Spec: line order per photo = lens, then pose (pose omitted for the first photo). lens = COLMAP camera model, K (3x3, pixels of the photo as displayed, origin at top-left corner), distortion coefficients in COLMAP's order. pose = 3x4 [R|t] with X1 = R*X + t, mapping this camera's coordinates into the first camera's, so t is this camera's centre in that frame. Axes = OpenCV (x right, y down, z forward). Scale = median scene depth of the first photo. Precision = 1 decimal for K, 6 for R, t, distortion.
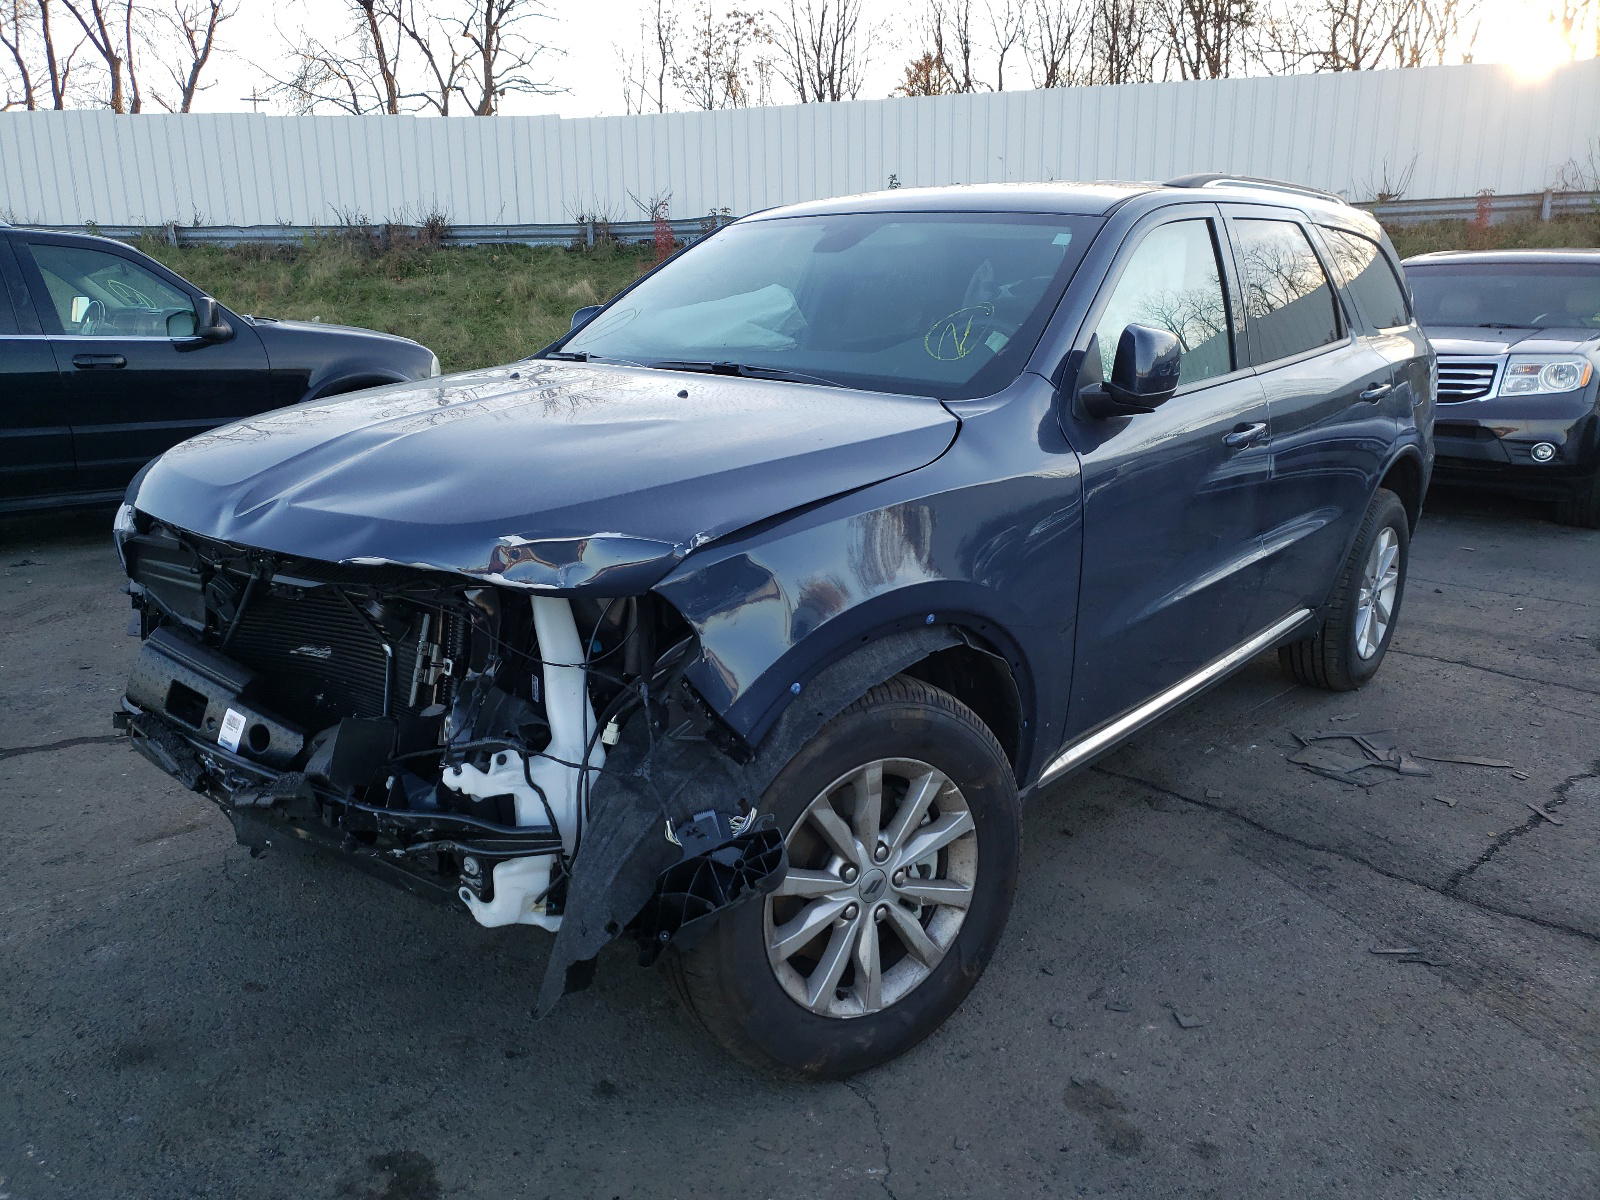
lens RADIAL K [[1197.4, 0, 800.0], [0, 1197.4, 600.0], [0, 0, 1]] dist [0.009328, 0.002842]
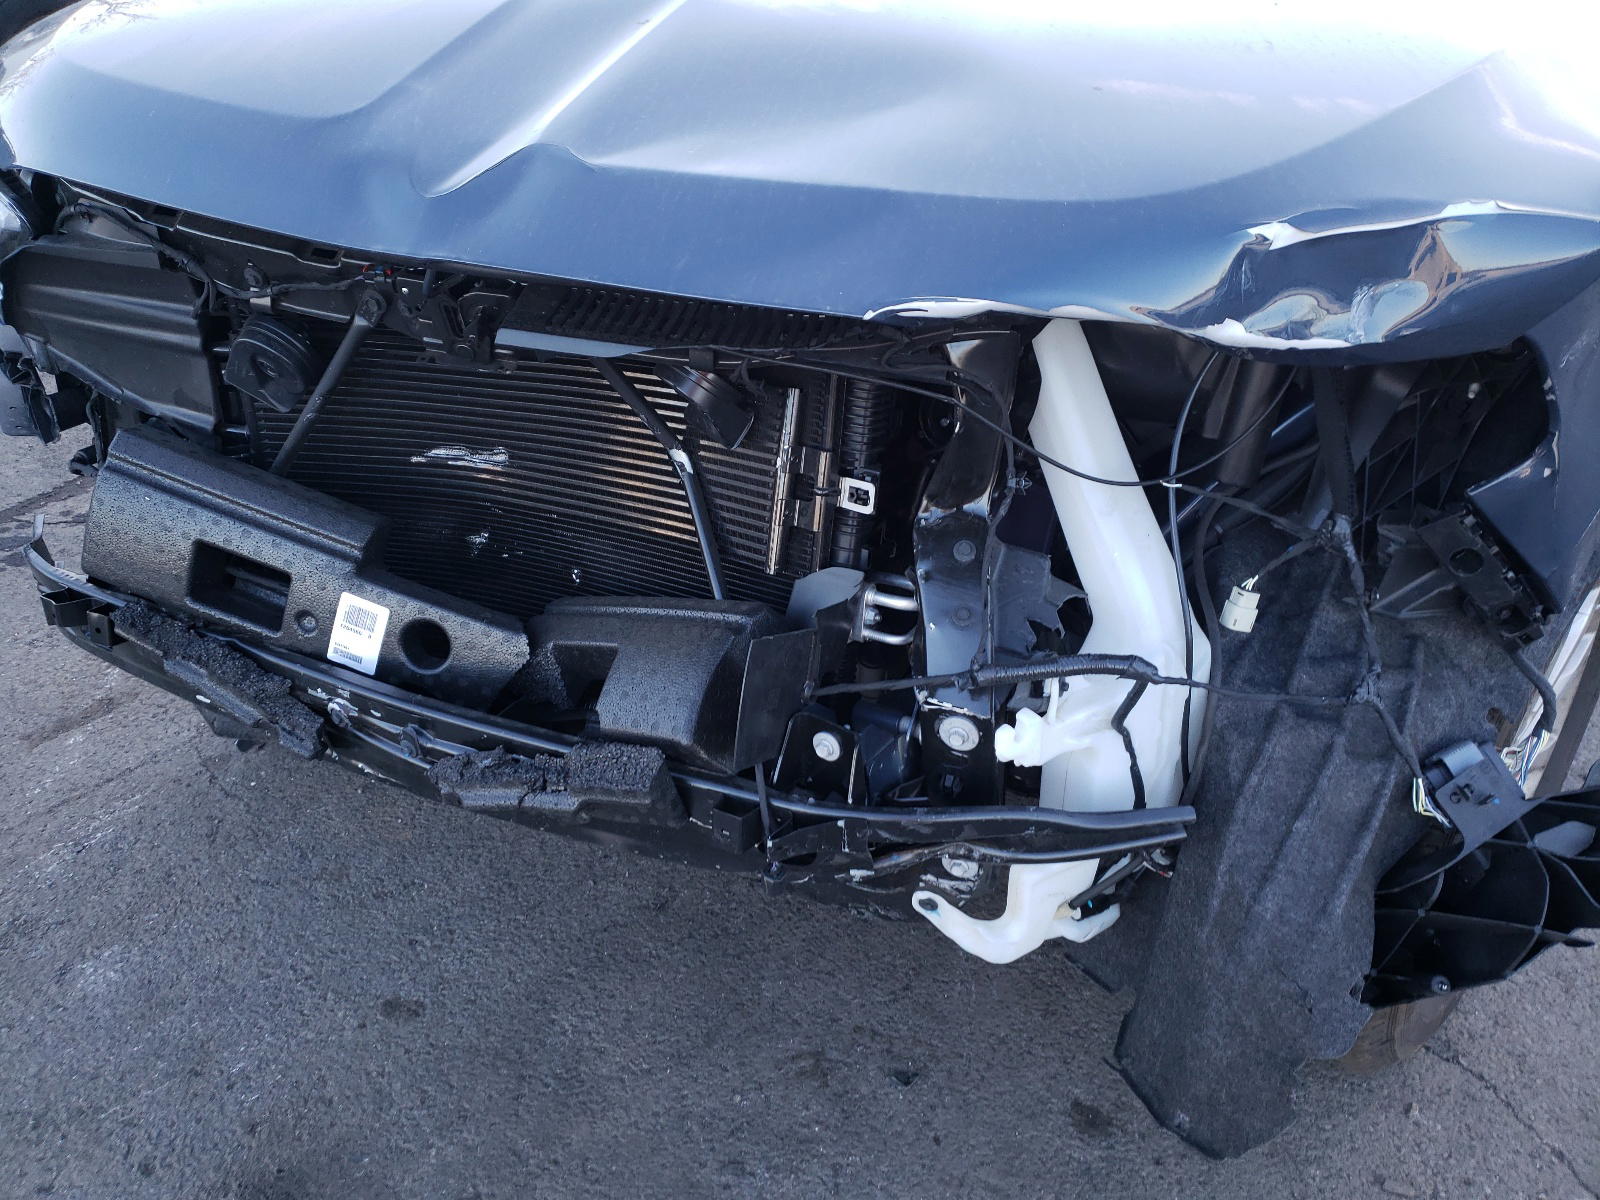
lens RADIAL K [[1201.8, 0, 800.0], [0, 1201.8, 600.0], [0, 0, 1]] dist [0.092184, -0.132304]
pose [[0.975052, -0.101932, 0.197189, -0.397729], [0.041669, 0.956590, 0.288444, -0.046597], [-0.218031, -0.273031, 0.936972, 0.487864]]
